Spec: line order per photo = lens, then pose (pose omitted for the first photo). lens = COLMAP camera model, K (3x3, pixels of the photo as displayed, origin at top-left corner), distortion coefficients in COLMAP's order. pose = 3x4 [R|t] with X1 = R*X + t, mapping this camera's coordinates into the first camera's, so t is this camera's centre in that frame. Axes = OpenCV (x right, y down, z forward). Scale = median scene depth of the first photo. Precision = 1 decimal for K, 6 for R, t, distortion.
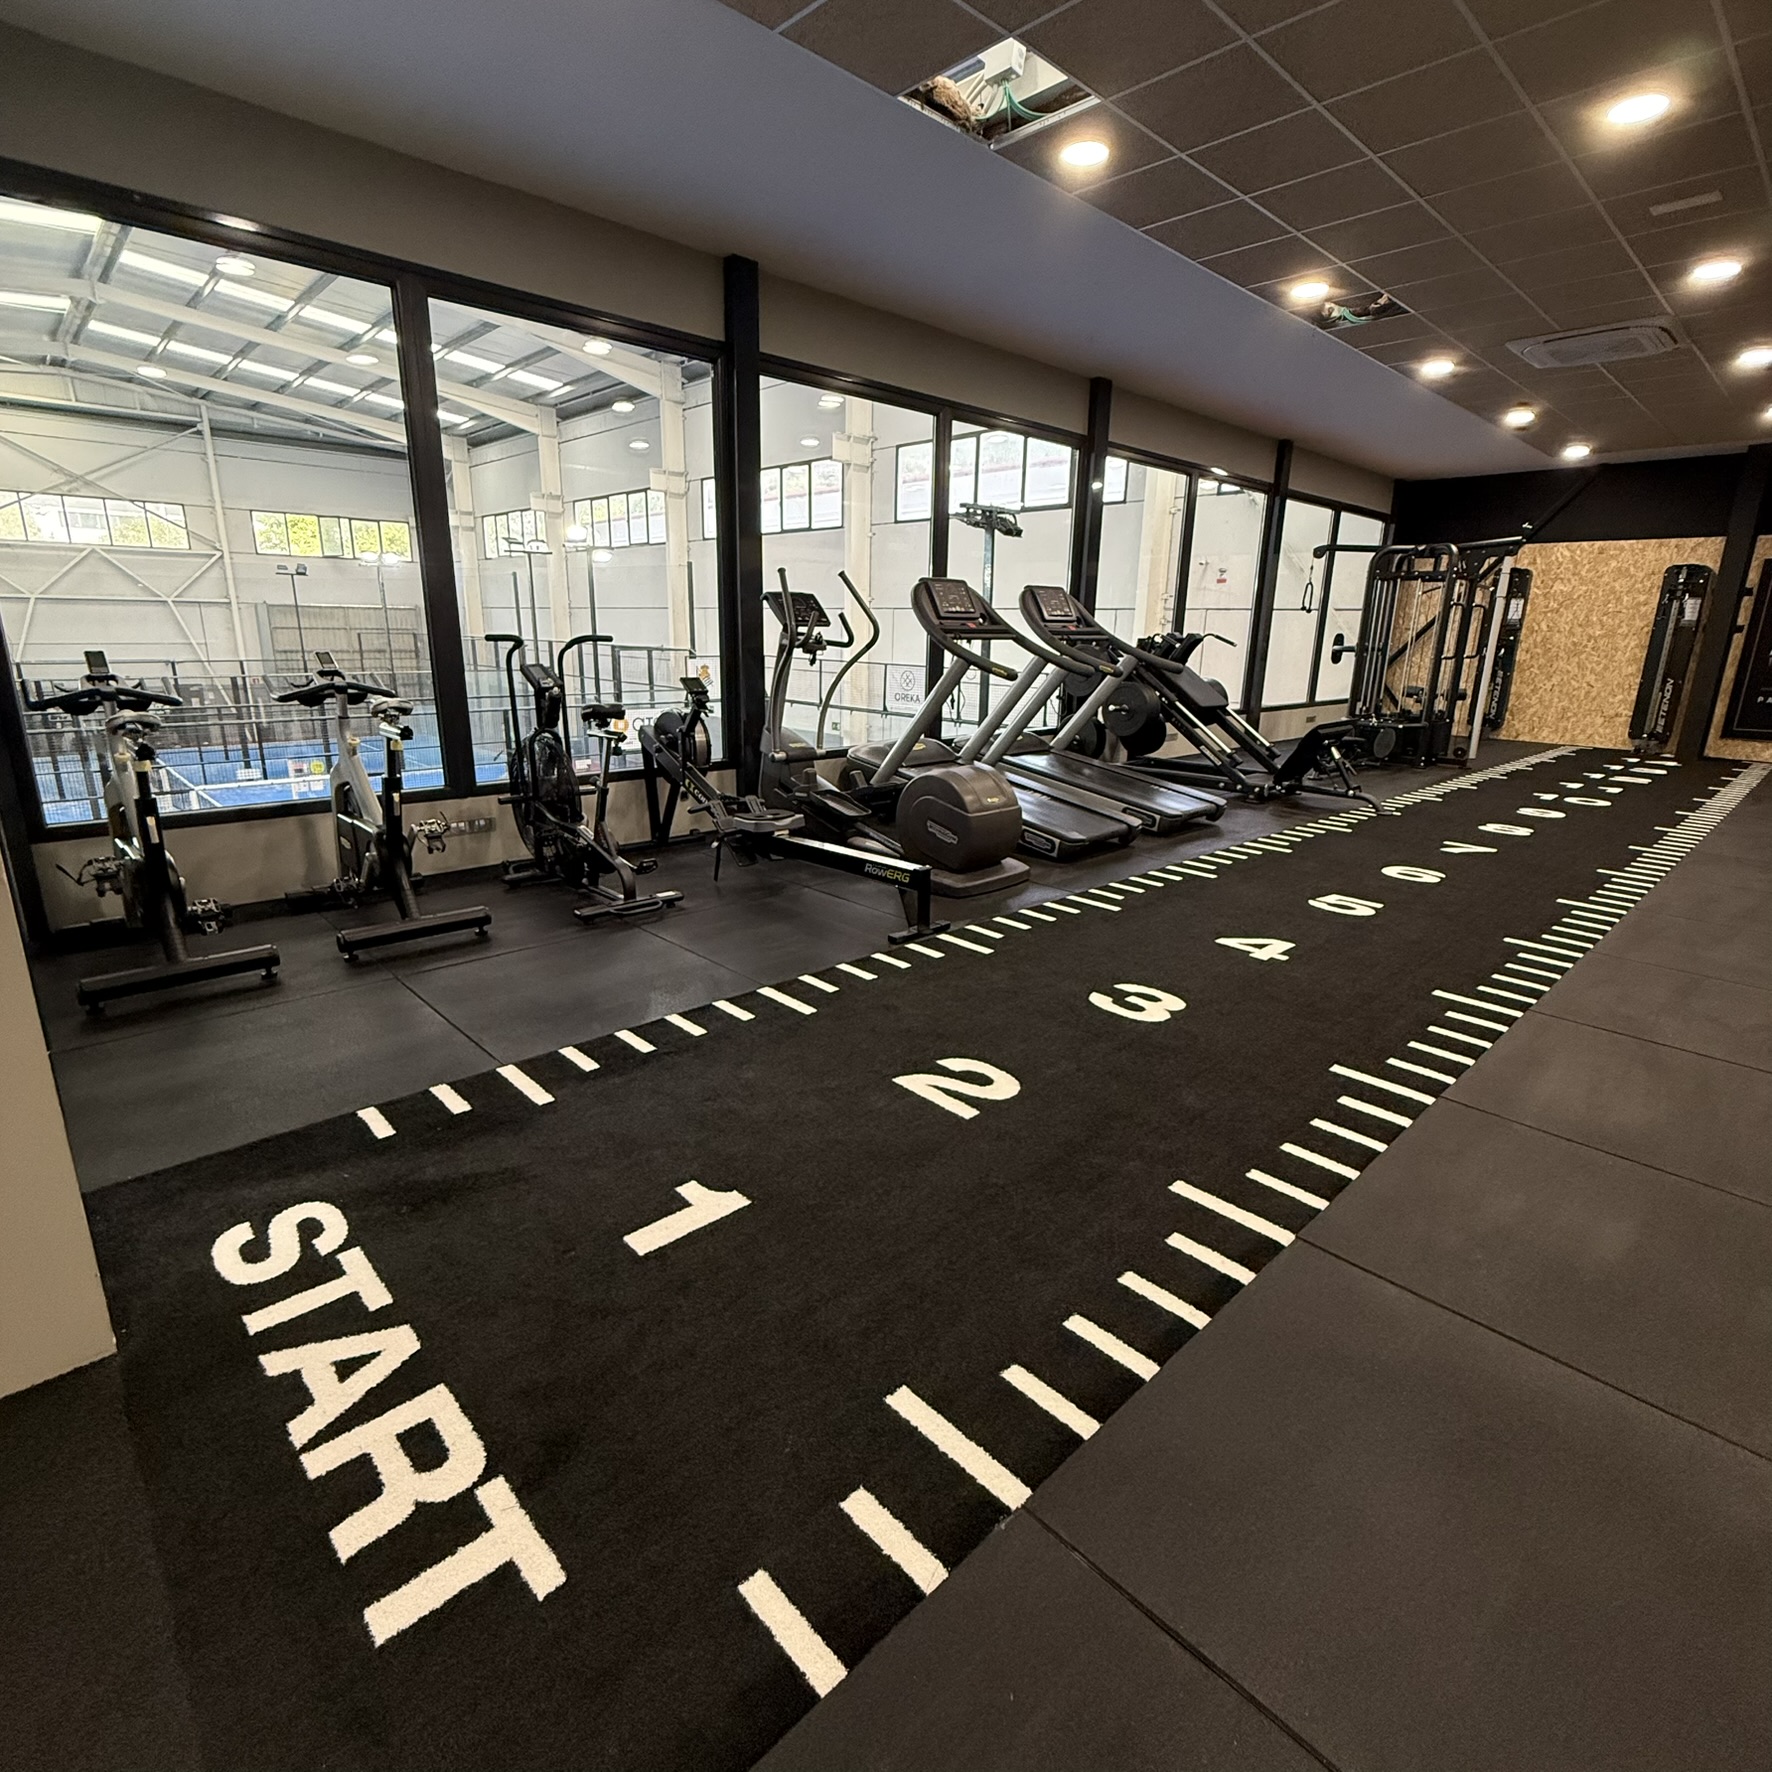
lens RADIAL K [[944.9, 0, 881.0], [0, 944.9, 890.4], [0, 0, 1]] dist [-0.000863, 0.001052]
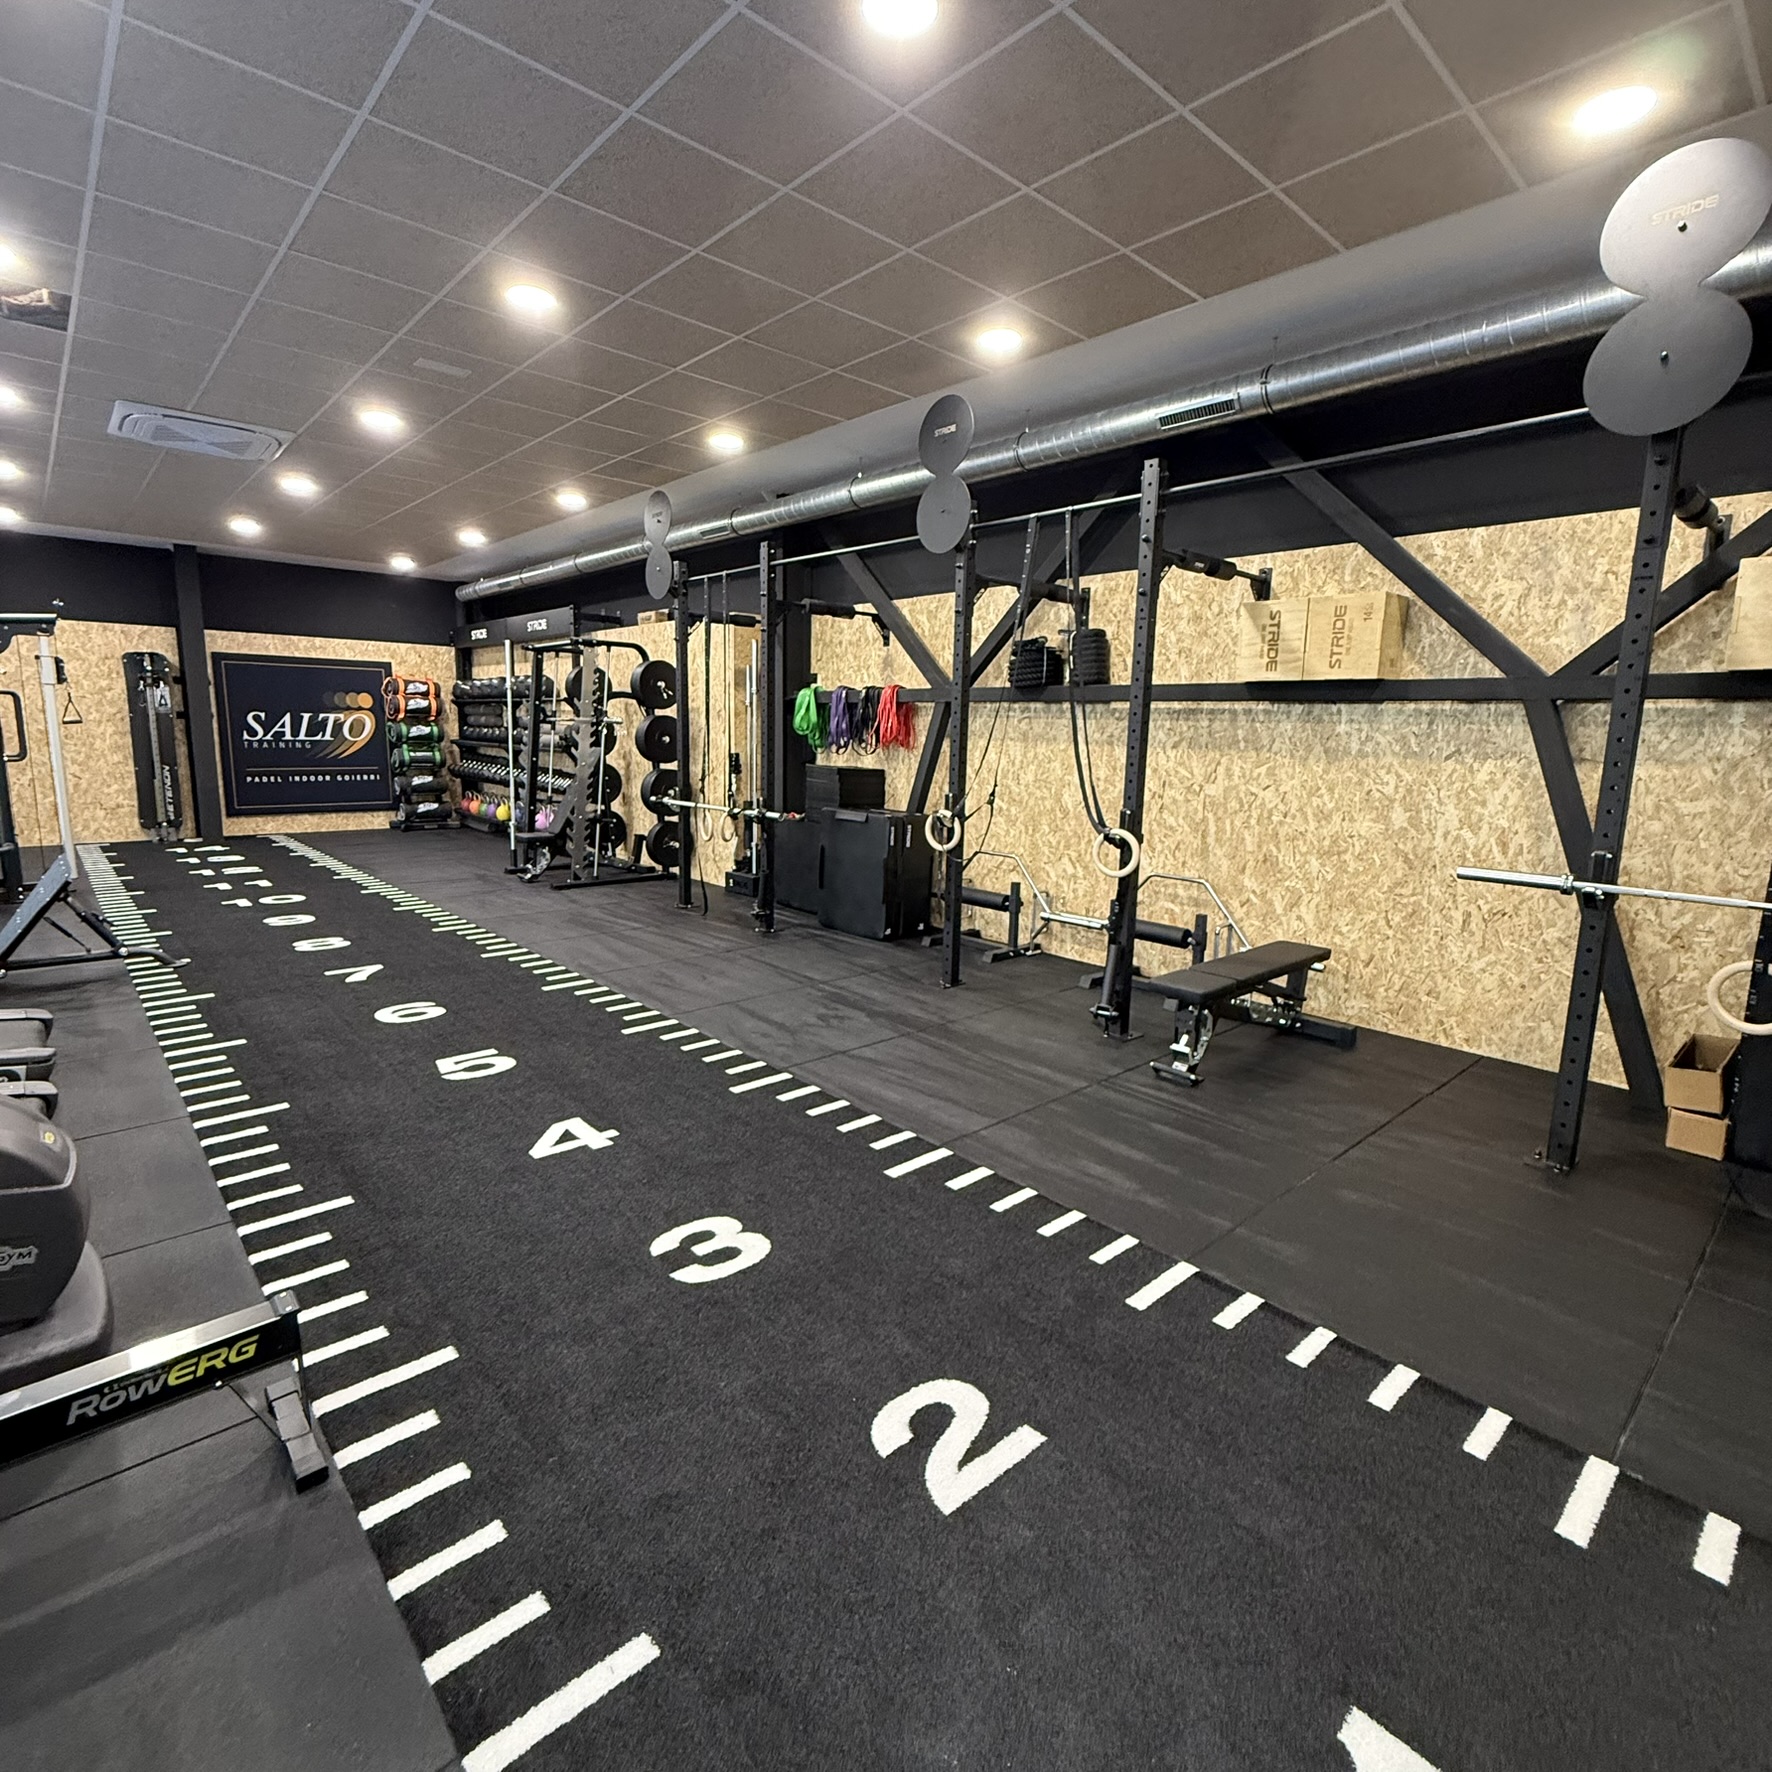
lens RADIAL K [[944.9, 0, 889.3], [0, 944.9, 882.8], [0, 0, 1]] dist [-0.000863, 0.001052]
pose [[0.011867, -0.182720, 0.983093, -0.177184], [0.250521, 0.952349, 0.173982, -0.107971], [-0.968038, 0.244221, 0.057077, 0.292880]]
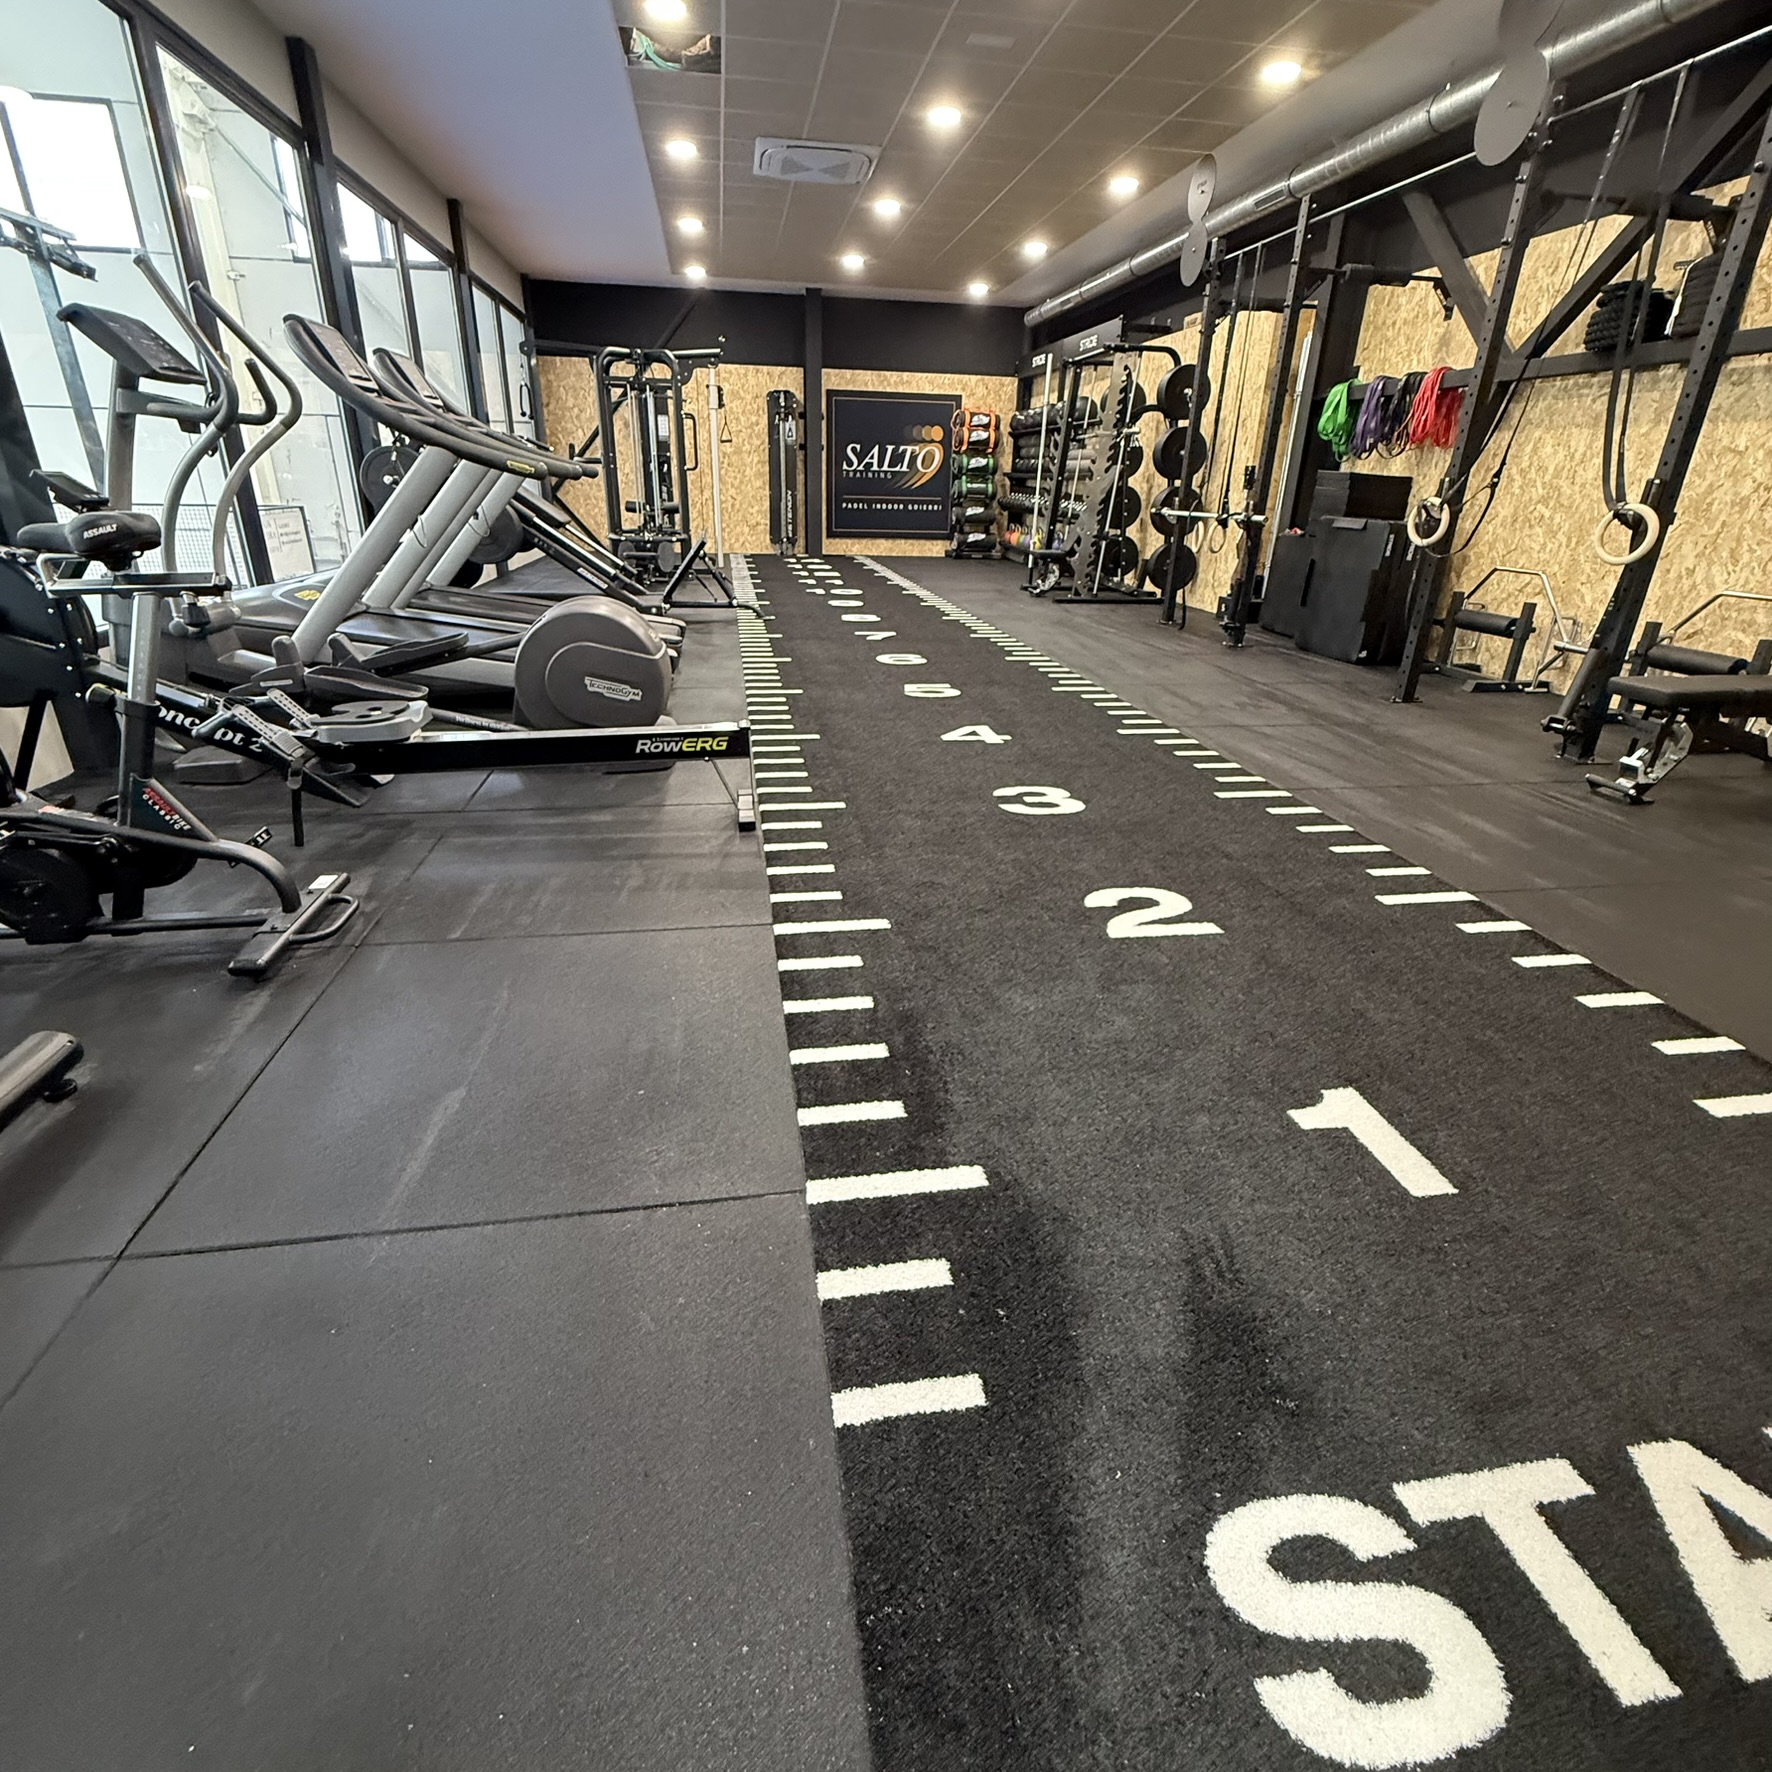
lens RADIAL K [[944.9, 0, 885.1], [0, 944.9, 887.9], [0, 0, 1]] dist [-0.000863, 0.001052]
pose [[0.557849, -0.334133, 0.759710, -0.238628], [0.212762, 0.942362, 0.258237, -0.033607], [-0.802208, 0.017580, 0.596786, 0.214518]]
